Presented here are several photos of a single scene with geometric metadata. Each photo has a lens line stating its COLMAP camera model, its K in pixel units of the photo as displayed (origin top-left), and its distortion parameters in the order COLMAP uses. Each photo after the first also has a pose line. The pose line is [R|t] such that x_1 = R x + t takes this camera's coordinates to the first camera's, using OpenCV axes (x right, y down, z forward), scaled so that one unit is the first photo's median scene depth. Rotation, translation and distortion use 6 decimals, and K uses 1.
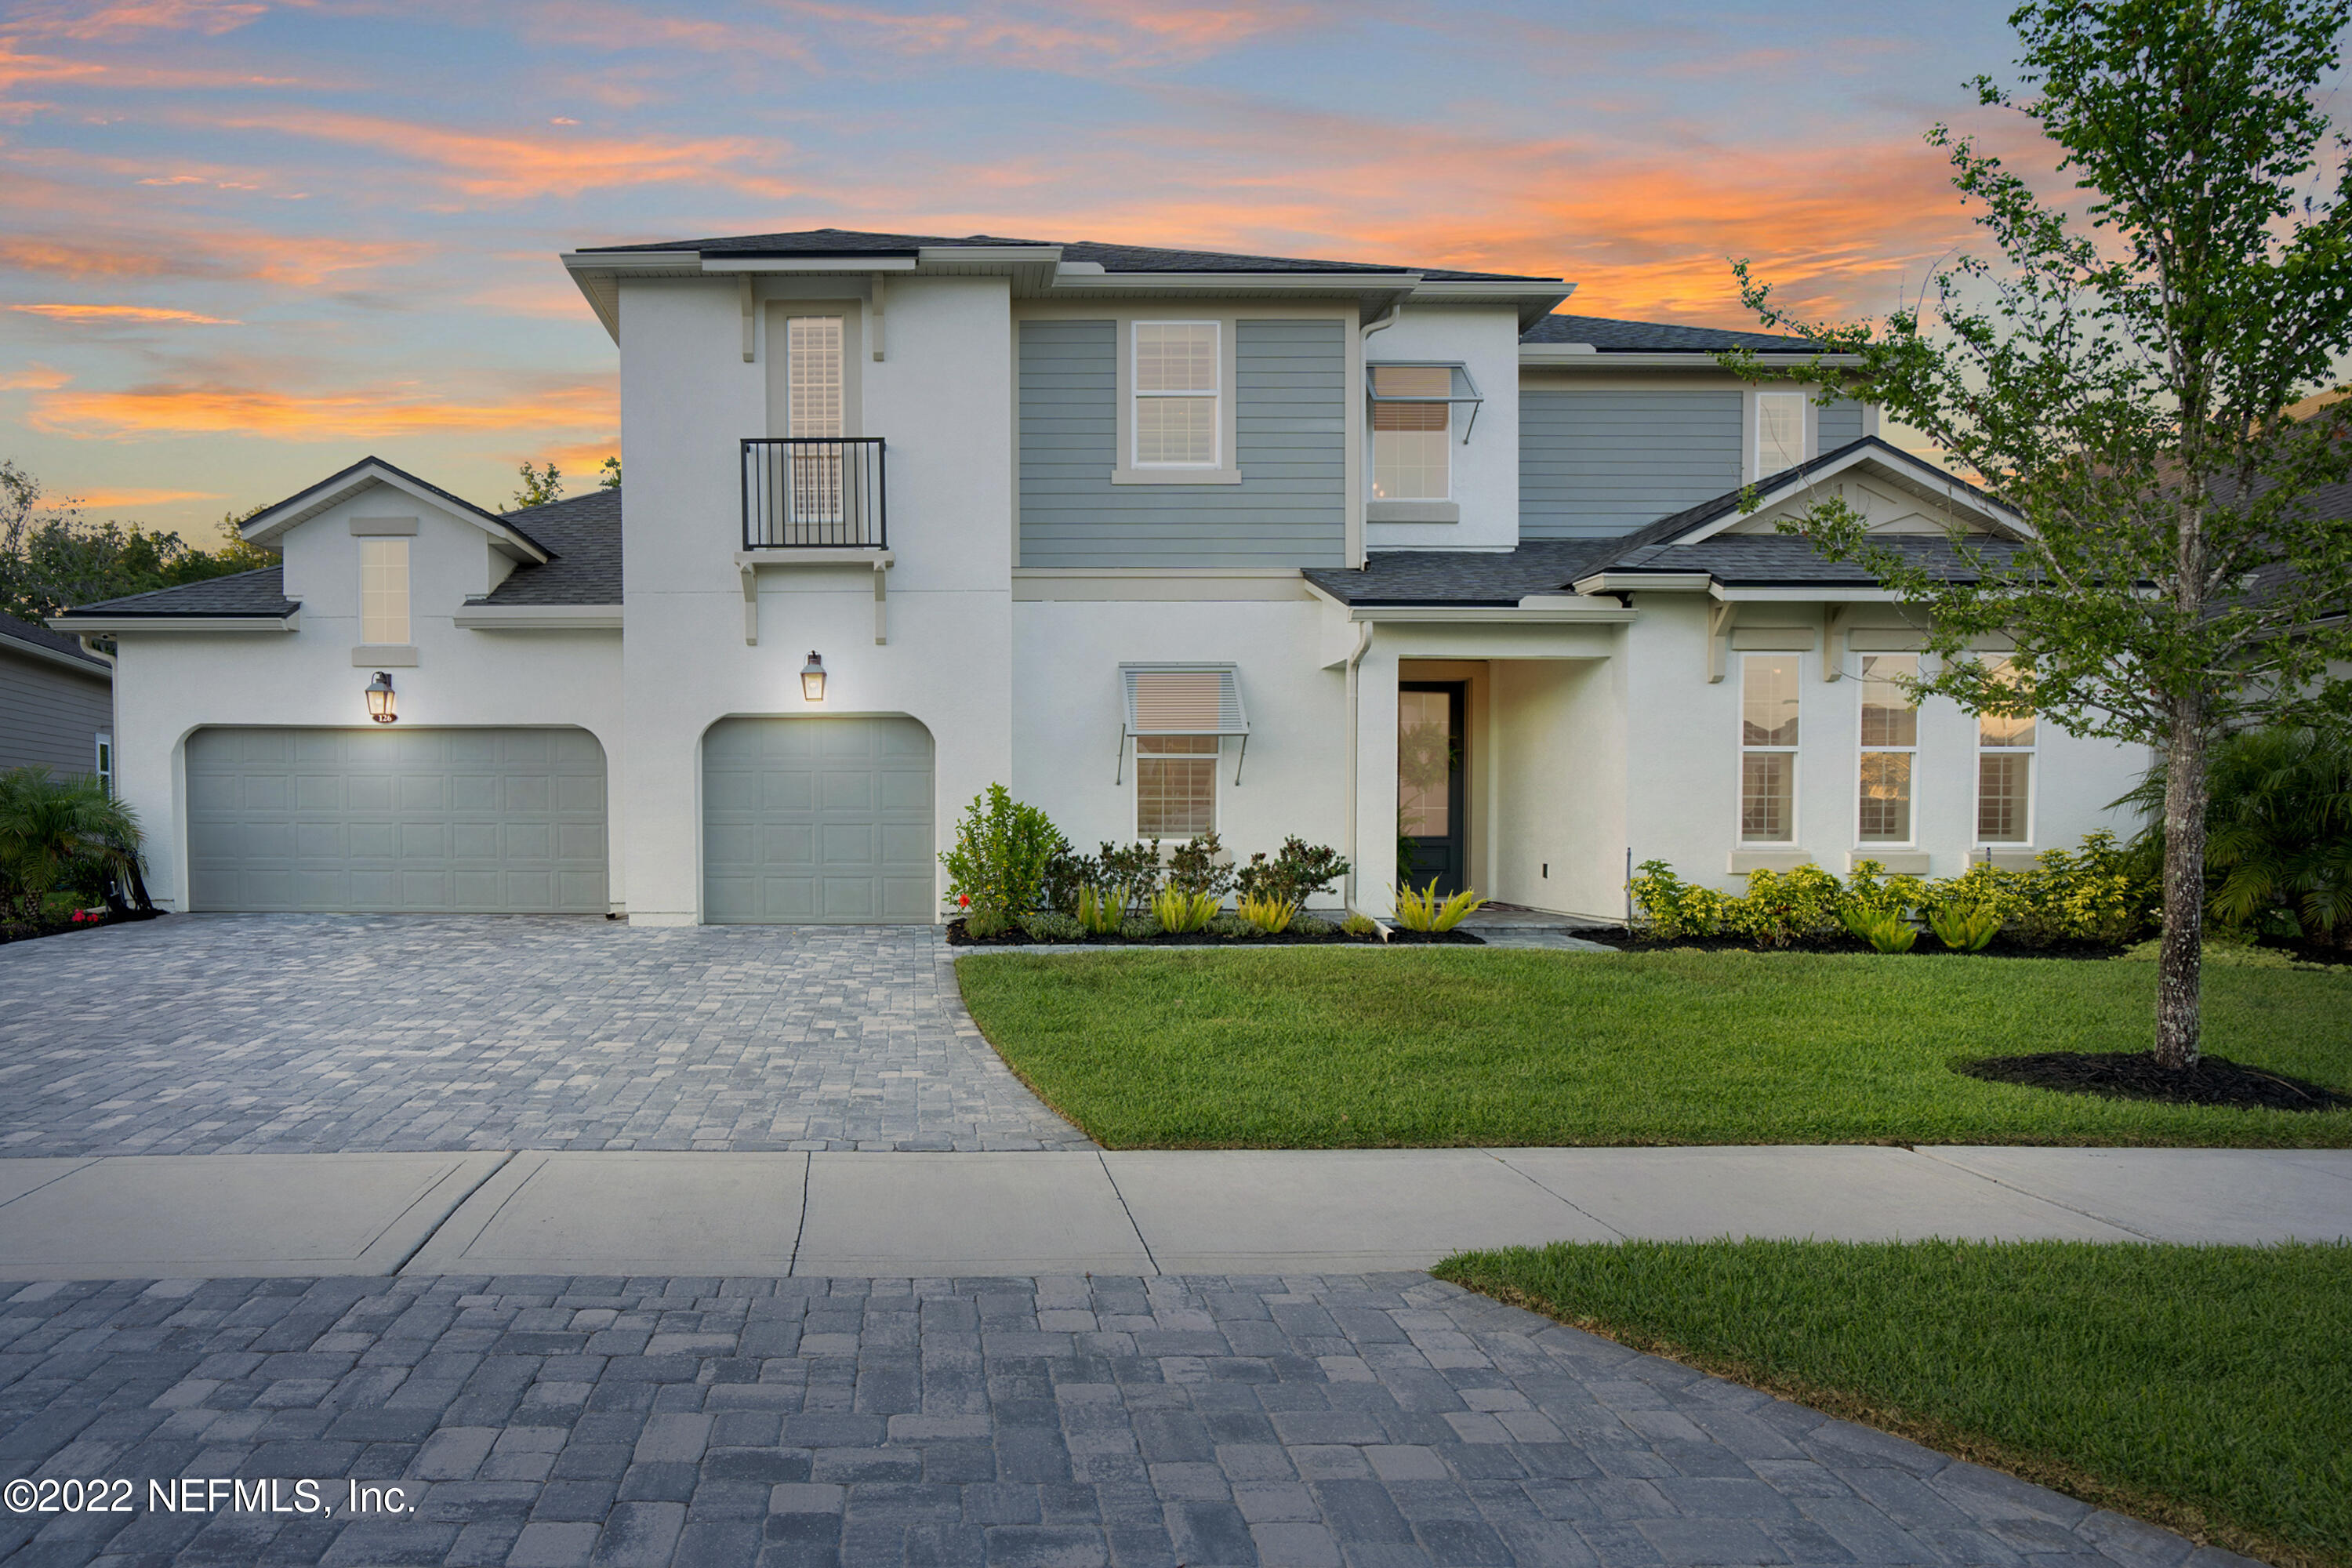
lens RADIAL K [[1272.5, 0, 1119.1], [0, 1272.5, 796.4], [0, 0, 1]] dist [-0.039821, 0.028784]
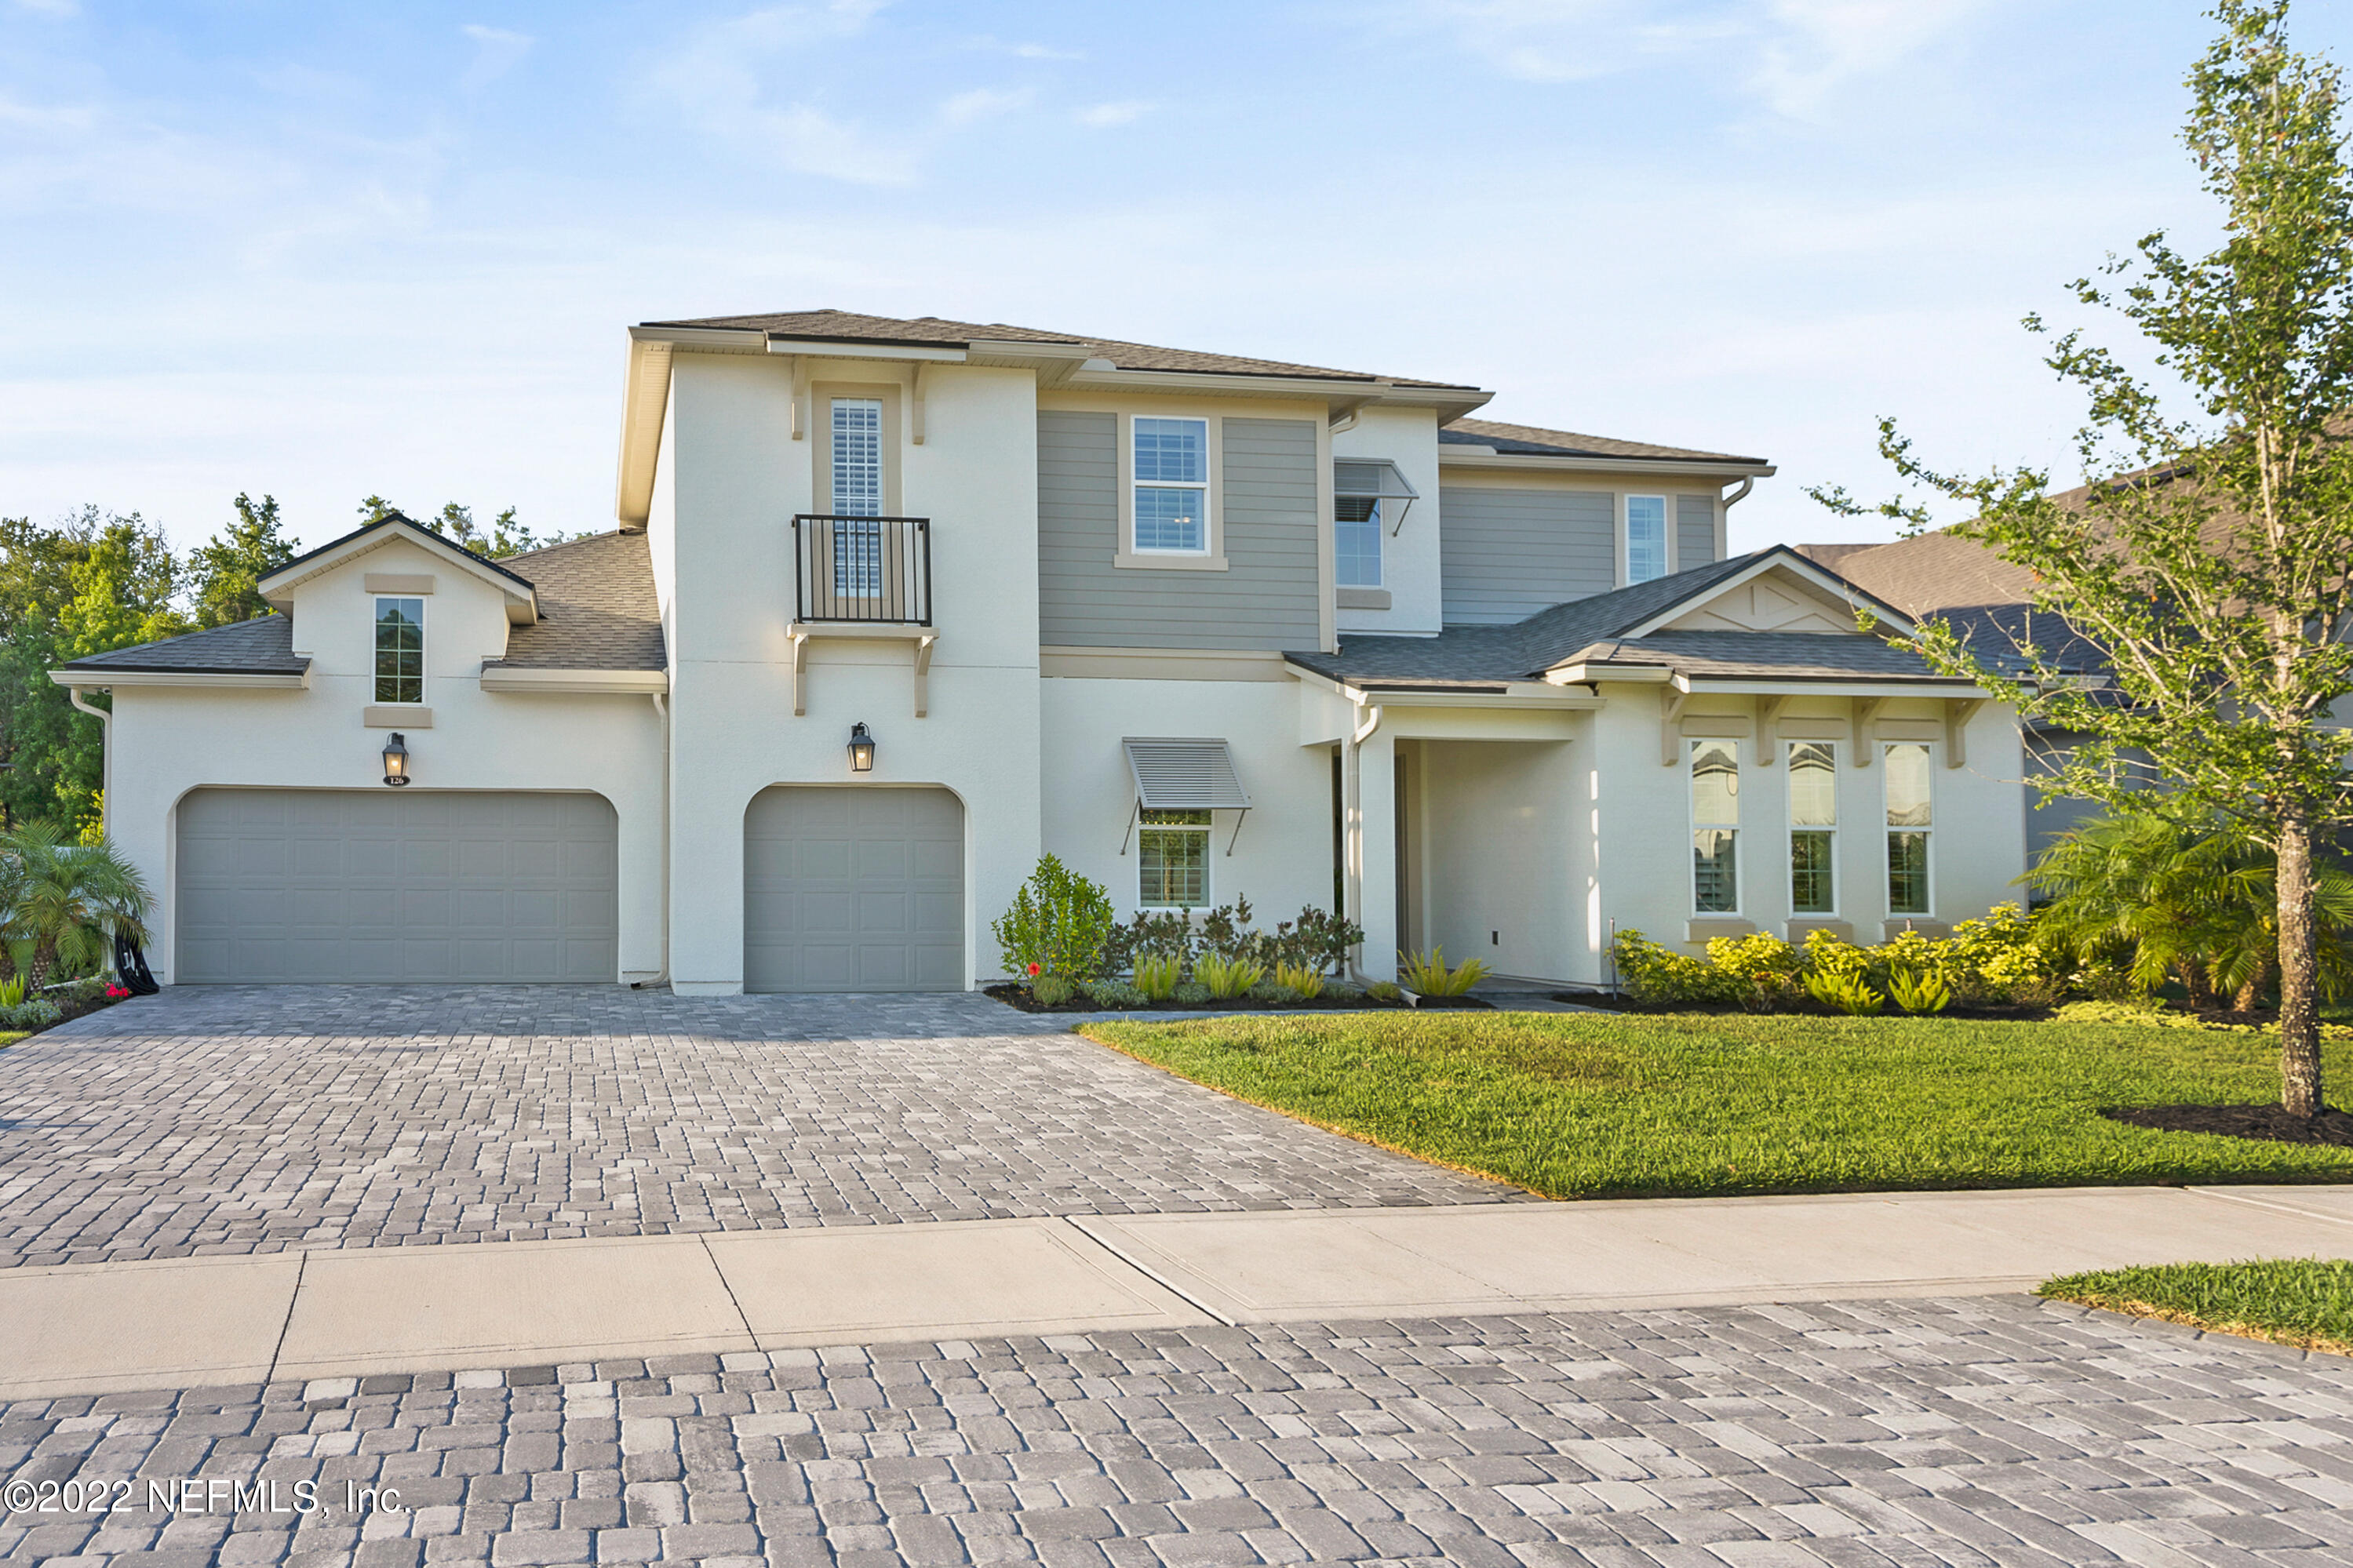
lens RADIAL K [[1239.1, 0, 1176.5], [0, 1239.1, 784.0], [0, 0, 1]] dist [0.004140, 0.001790]
pose [[0.992989, 0.015017, 0.117246, -0.100814], [-0.007580, 0.997945, -0.063624, -0.003583], [-0.117961, 0.062289, 0.991063, -0.014807]]
